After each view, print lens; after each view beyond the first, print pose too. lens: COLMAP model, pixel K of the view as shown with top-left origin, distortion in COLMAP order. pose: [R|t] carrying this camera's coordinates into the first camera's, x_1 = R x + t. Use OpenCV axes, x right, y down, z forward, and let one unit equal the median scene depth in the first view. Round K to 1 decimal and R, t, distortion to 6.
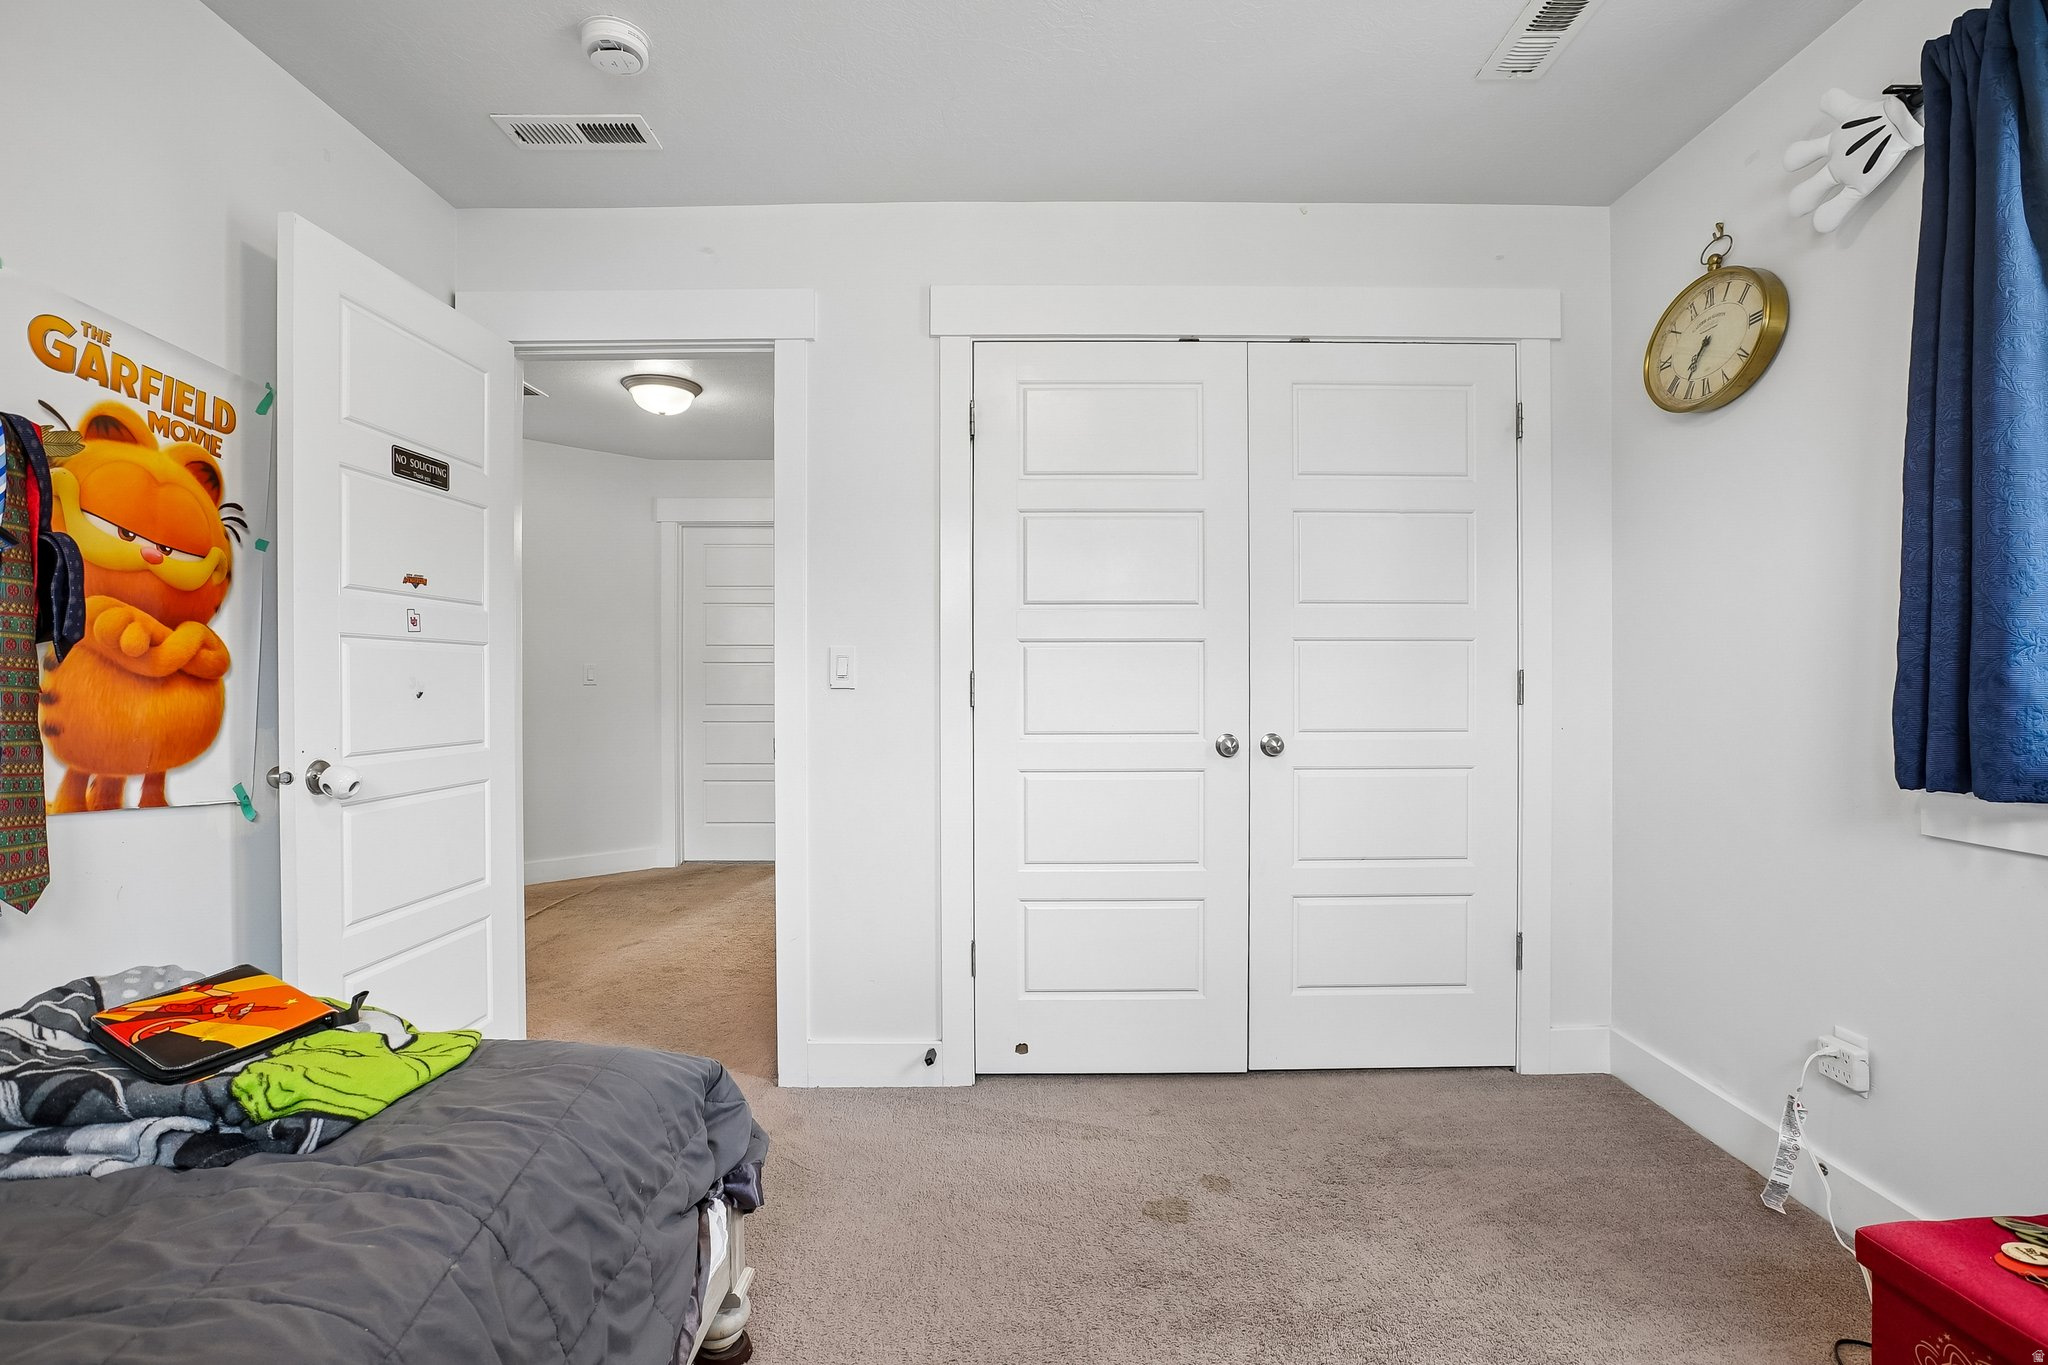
lens RADIAL K [[943.7, 0, 1023.8], [0, 943.7, 671.1], [0, 0, 1]] dist [-0.024434, 0.007015]
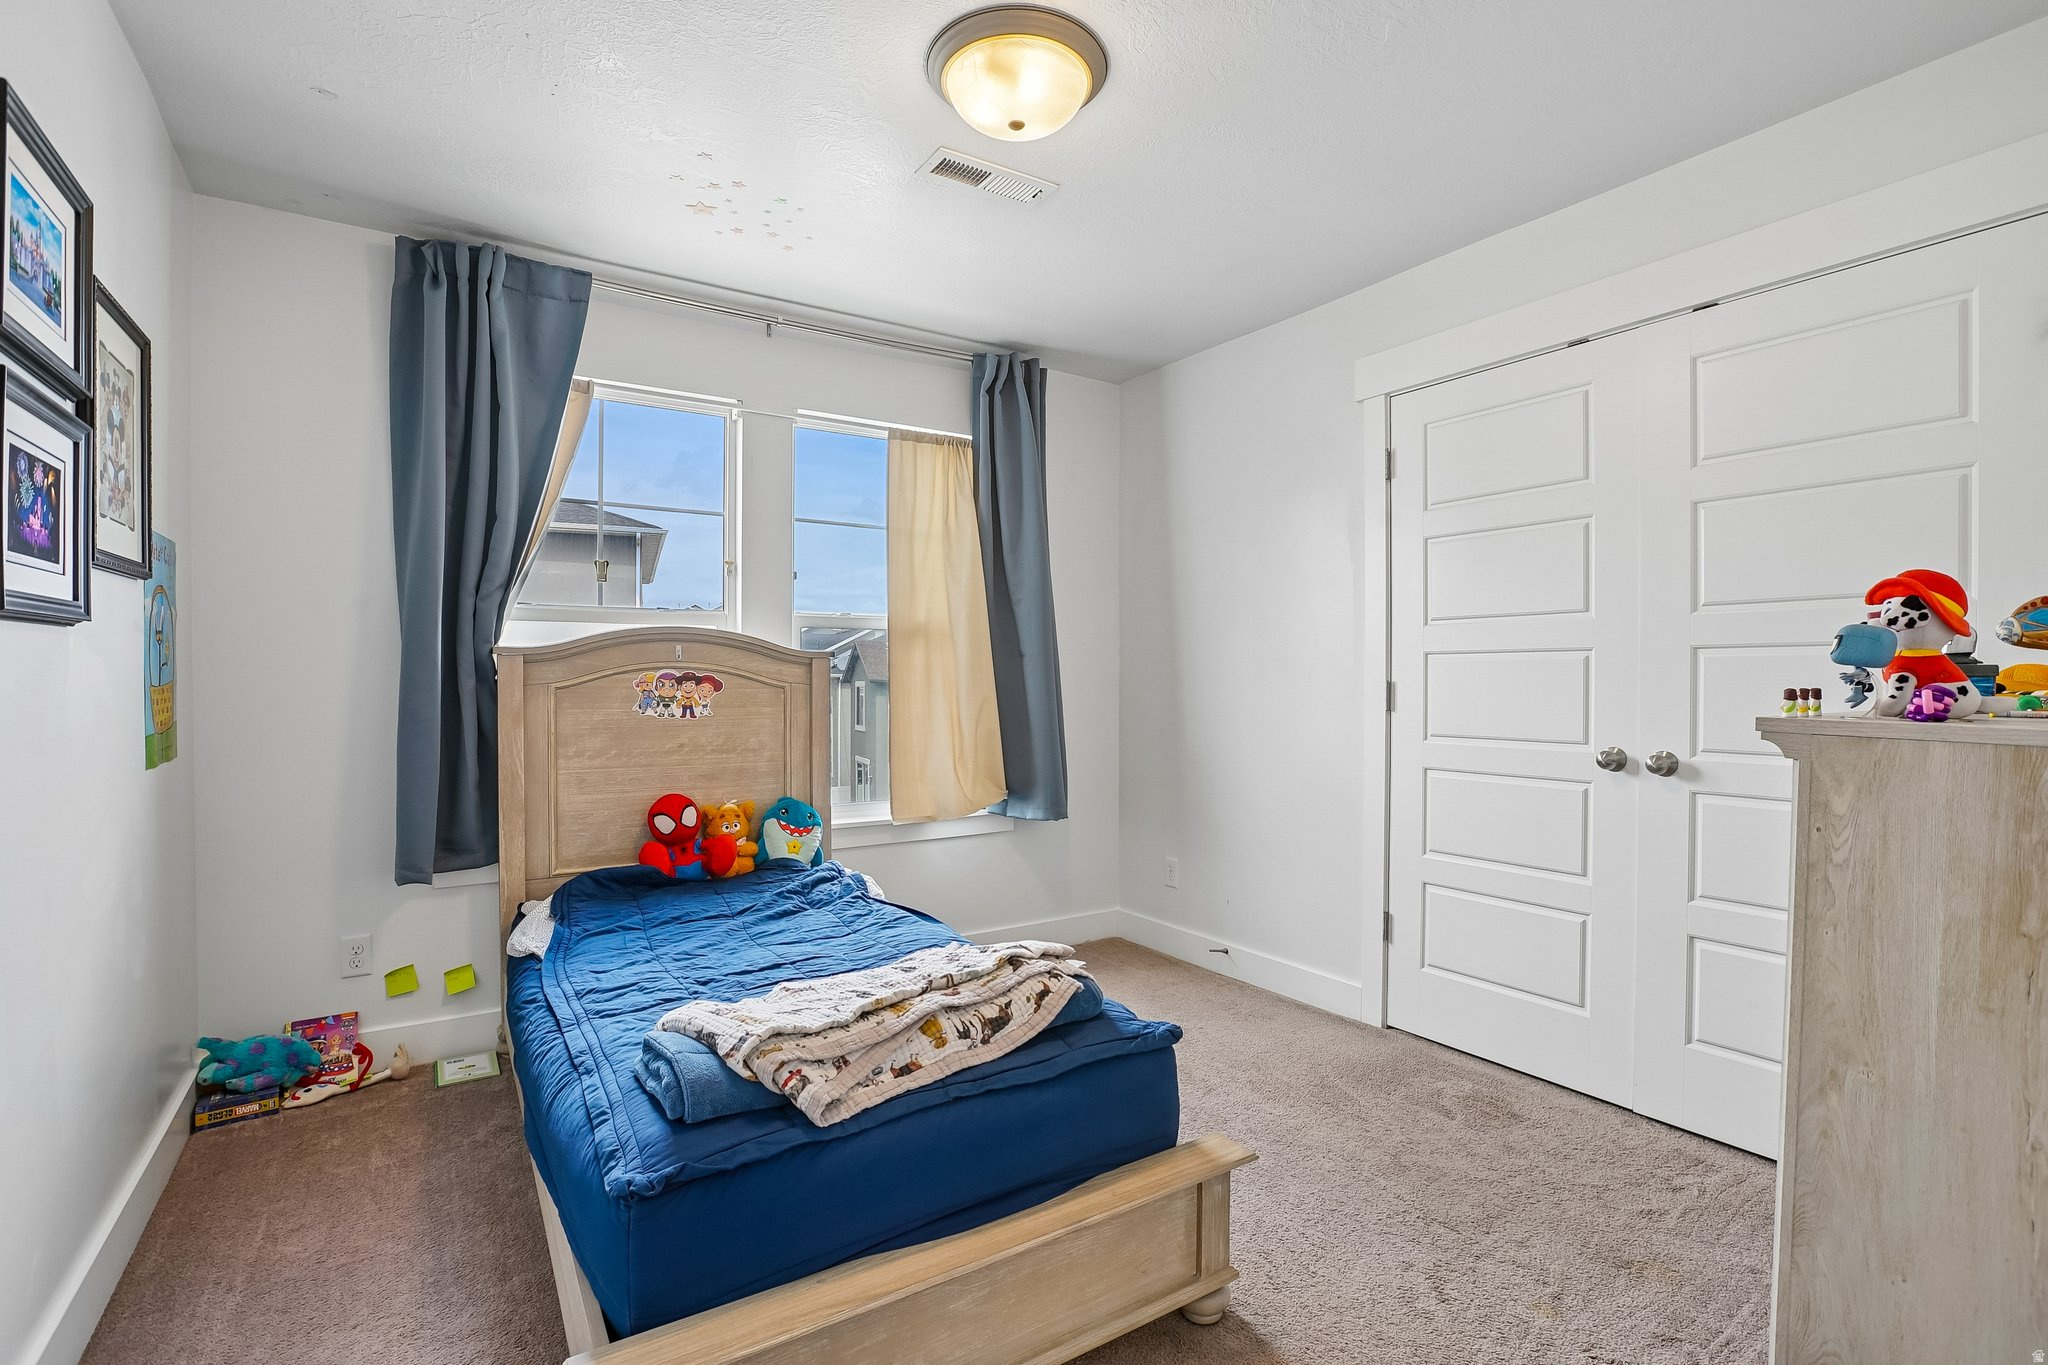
lens RADIAL K [[943.7, 0, 1037.1], [0, 943.7, 679.5], [0, 0, 1]] dist [-0.024434, 0.007015]
pose [[0.544585, 0.002412, -0.838702, 0.689309], [0.000205, 0.999995, 0.003009, -0.004897], [0.838706, -0.001811, 0.544582, 0.001220]]
